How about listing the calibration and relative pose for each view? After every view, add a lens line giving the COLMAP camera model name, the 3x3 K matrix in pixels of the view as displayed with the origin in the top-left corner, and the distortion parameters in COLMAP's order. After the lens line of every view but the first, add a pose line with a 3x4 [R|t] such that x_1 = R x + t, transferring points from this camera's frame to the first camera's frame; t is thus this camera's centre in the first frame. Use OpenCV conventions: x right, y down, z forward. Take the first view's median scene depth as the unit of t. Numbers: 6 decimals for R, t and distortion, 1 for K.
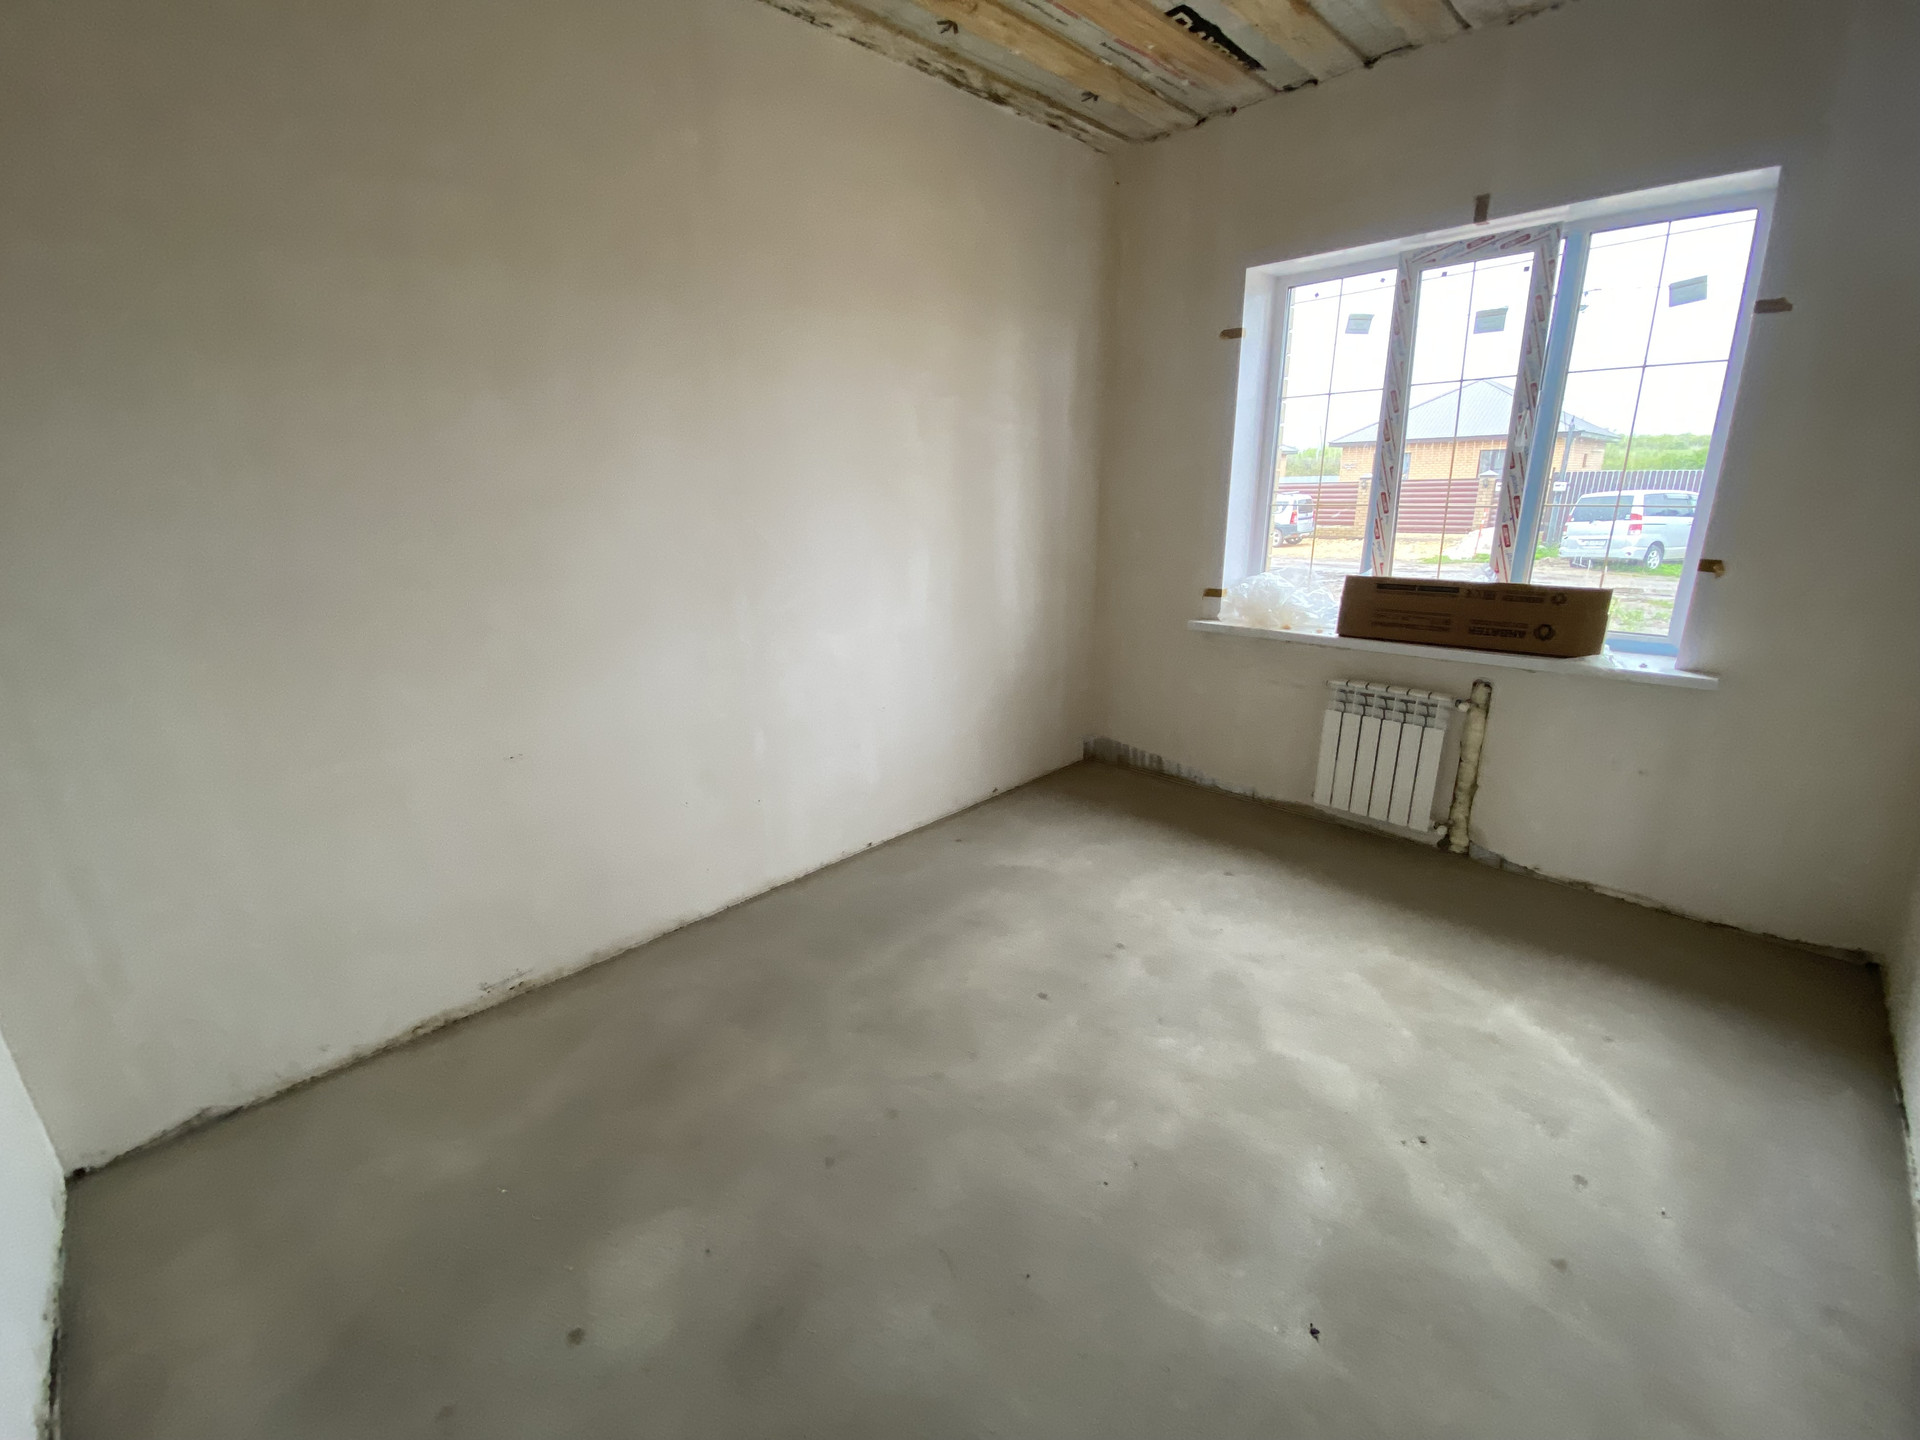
lens RADIAL K [[816.2, 0, 960.0], [0, 816.2, 720.0], [0, 0, 1]] dist [-0.000283, -0.000167]
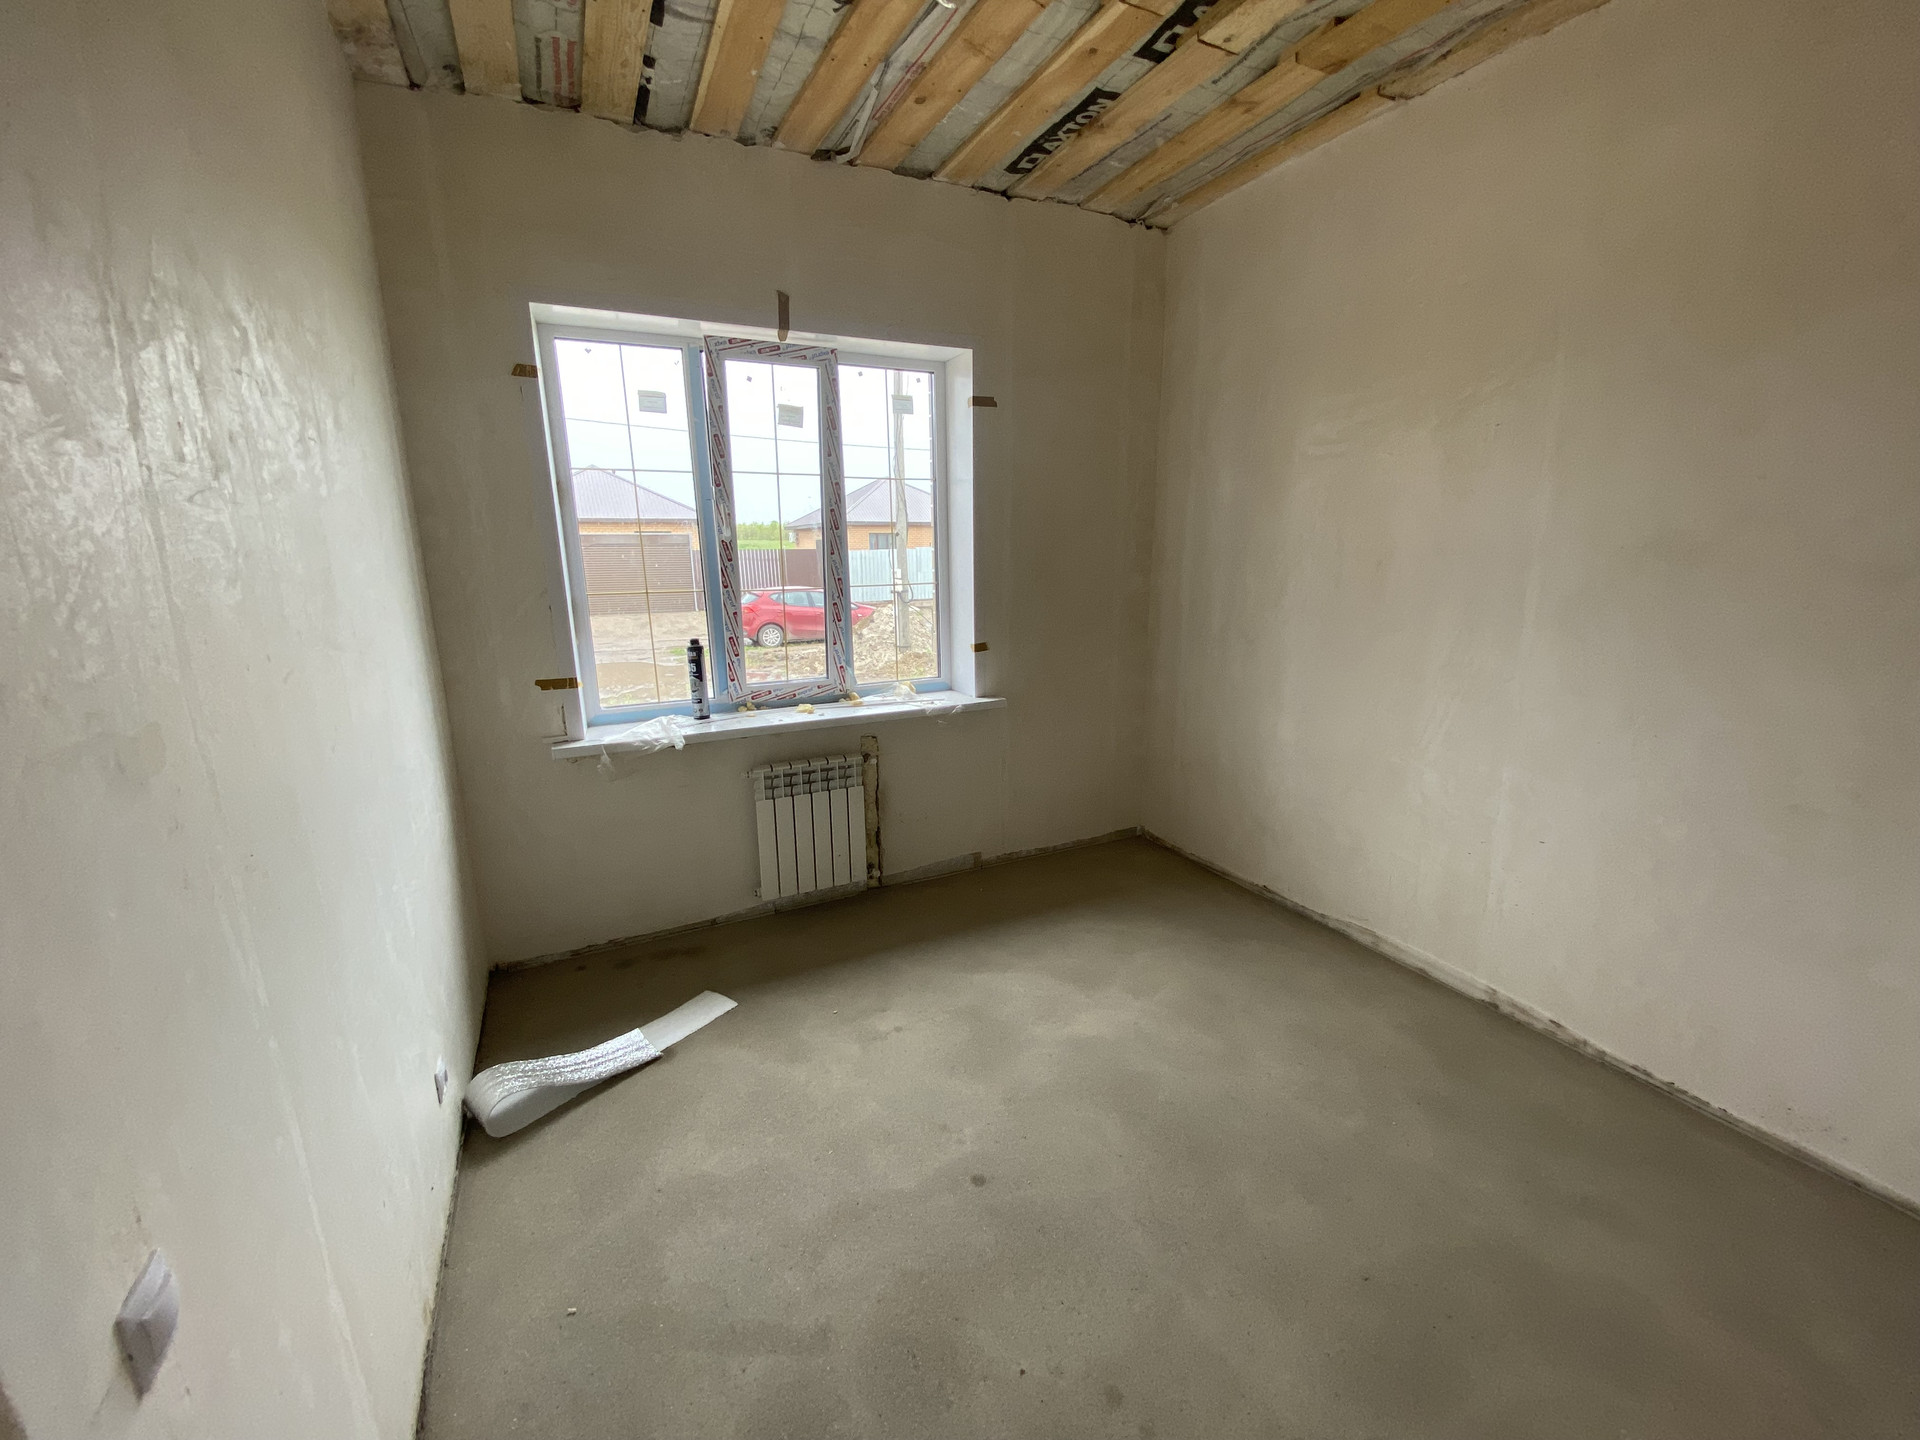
lens RADIAL K [[816.2, 0, 960.0], [0, 816.2, 720.0], [0, 0, 1]] dist [-0.000283, -0.000167]
pose [[0.315187, -0.198203, 0.928102, -0.351178], [0.278952, 0.954097, 0.109021, -0.148628], [-0.907107, 0.224534, 0.356007, 0.457710]]
